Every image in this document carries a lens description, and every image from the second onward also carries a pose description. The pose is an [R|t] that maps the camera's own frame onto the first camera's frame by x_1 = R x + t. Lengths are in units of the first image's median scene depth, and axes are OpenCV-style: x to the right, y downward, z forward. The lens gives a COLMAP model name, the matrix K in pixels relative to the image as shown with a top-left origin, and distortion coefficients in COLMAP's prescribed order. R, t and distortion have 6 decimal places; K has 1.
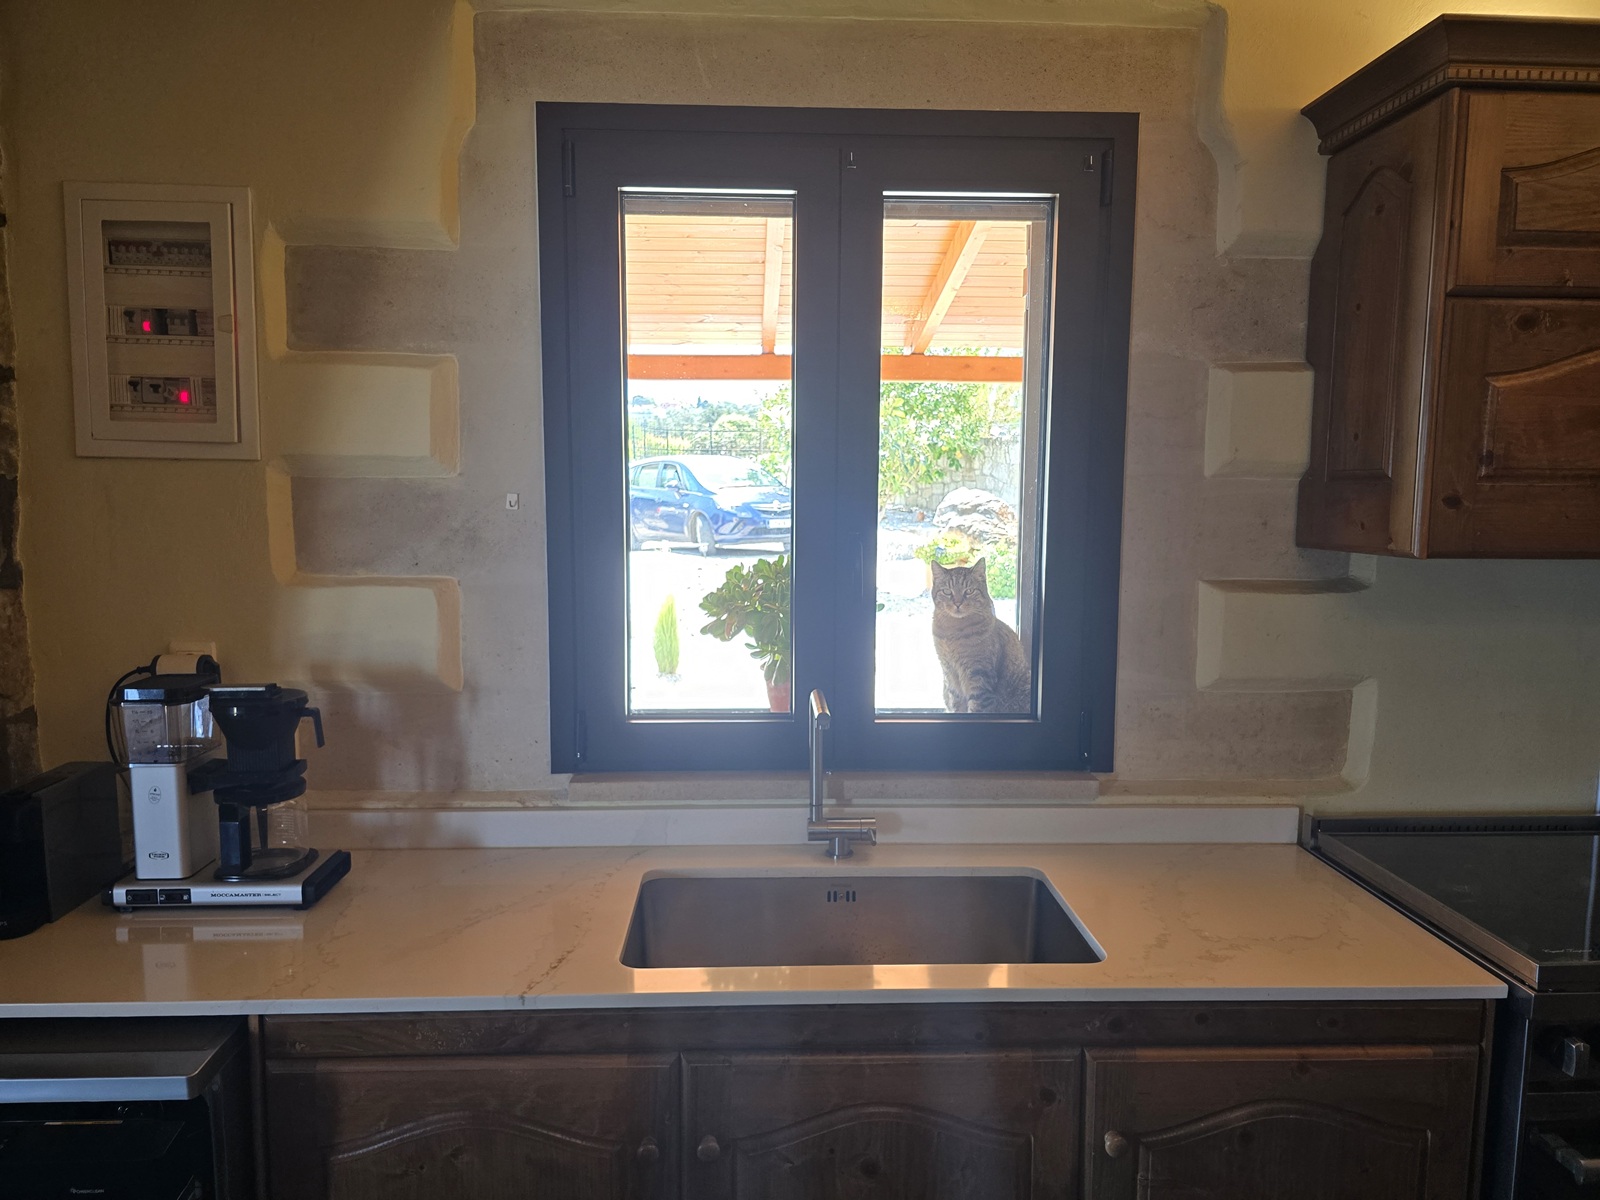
lens RADIAL K [[1075.9, 0, 800.0], [0, 1075.9, 600.0], [0, 0, 1]] dist [0.062575, -0.068570]
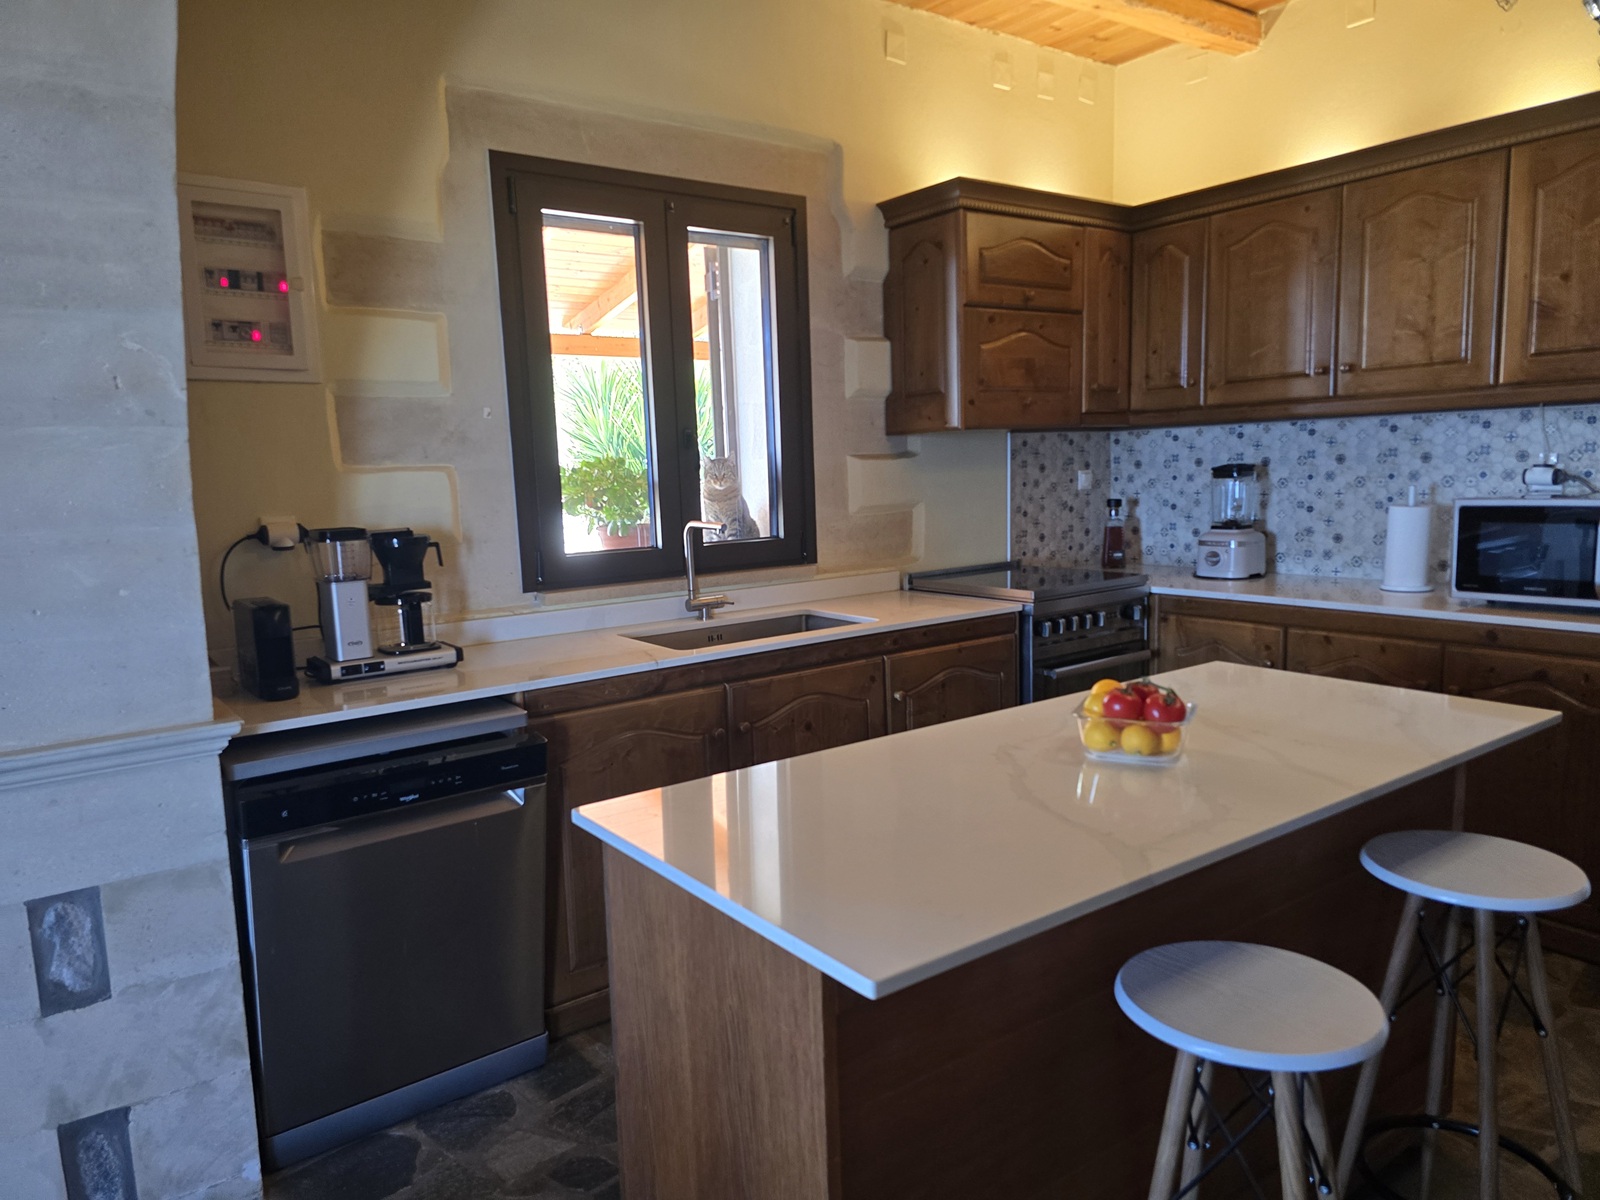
lens RADIAL K [[1056.1, 0, 800.0], [0, 1056.1, 600.0], [0, 0, 1]] dist [0.079354, -0.068423]
pose [[0.828222, -0.108780, 0.549740, -0.770325], [0.098691, 0.993960, 0.047995, 0.144110], [-0.551641, 0.014504, 0.833956, -0.491545]]
